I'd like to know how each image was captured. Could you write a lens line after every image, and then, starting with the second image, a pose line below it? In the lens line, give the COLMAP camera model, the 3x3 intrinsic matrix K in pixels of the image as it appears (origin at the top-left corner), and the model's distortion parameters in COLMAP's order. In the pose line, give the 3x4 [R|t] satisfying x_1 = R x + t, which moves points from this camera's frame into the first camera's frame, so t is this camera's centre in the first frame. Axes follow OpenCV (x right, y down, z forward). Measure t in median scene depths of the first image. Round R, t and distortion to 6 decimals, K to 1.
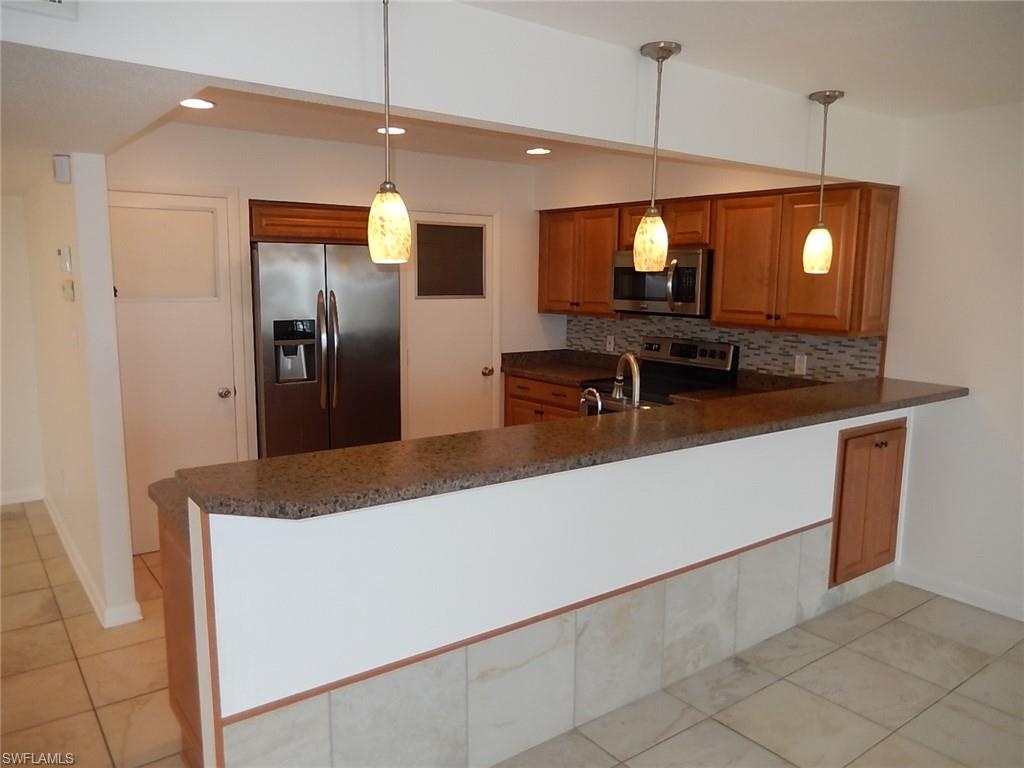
lens RADIAL K [[756.5, 0, 509.7], [0, 756.5, 386.0], [0, 0, 1]] dist [-0.006580, -0.020526]
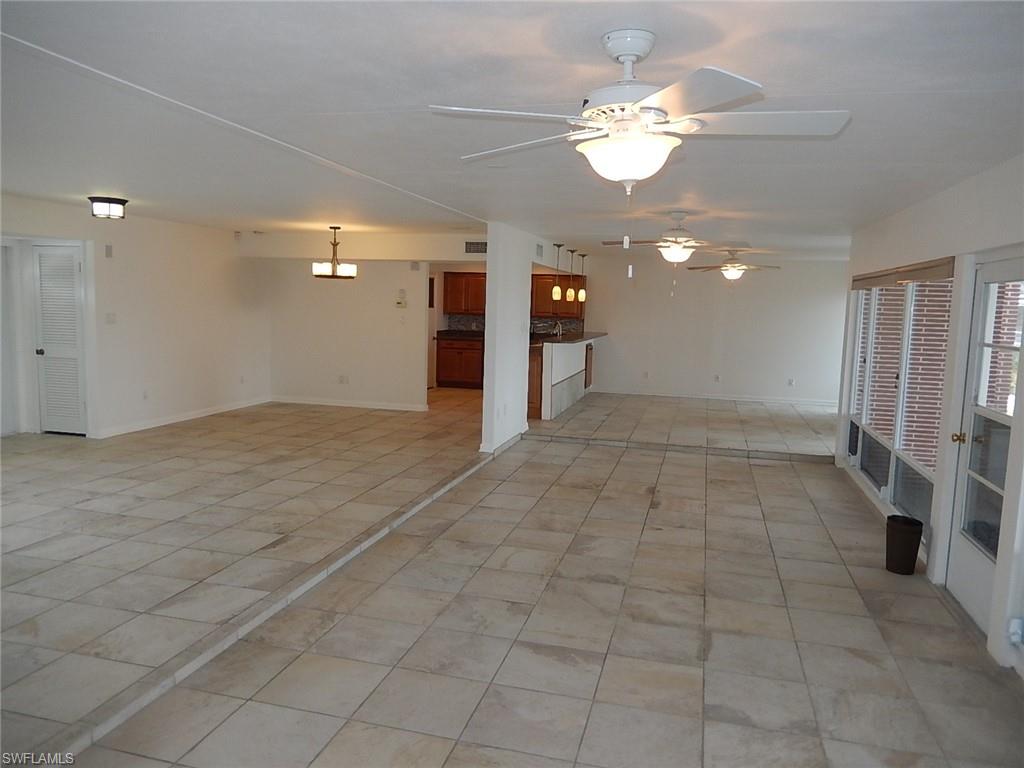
lens RADIAL K [[756.5, 0, 509.7], [0, 756.5, 386.0], [0, 0, 1]] dist [-0.006580, -0.020526]
pose [[0.779540, -0.060260, 0.623447, -1.857346], [0.068386, 0.997599, 0.010917, 0.167548], [-0.622608, 0.034125, 0.781790, -1.417212]]
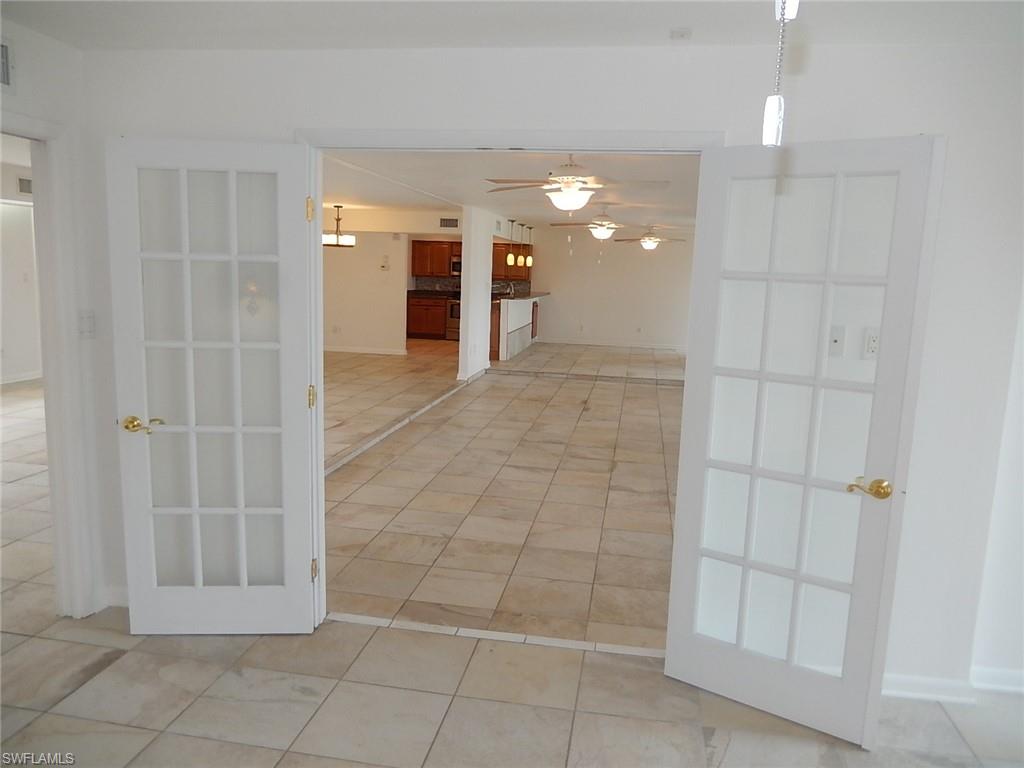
lens RADIAL K [[756.5, 0, 509.7], [0, 756.5, 386.0], [0, 0, 1]] dist [-0.006580, -0.020526]
pose [[0.726215, -0.094001, 0.681011, -2.351746], [0.069872, 0.995570, 0.062910, 0.224173], [-0.683908, 0.001898, 0.729566, -1.855906]]
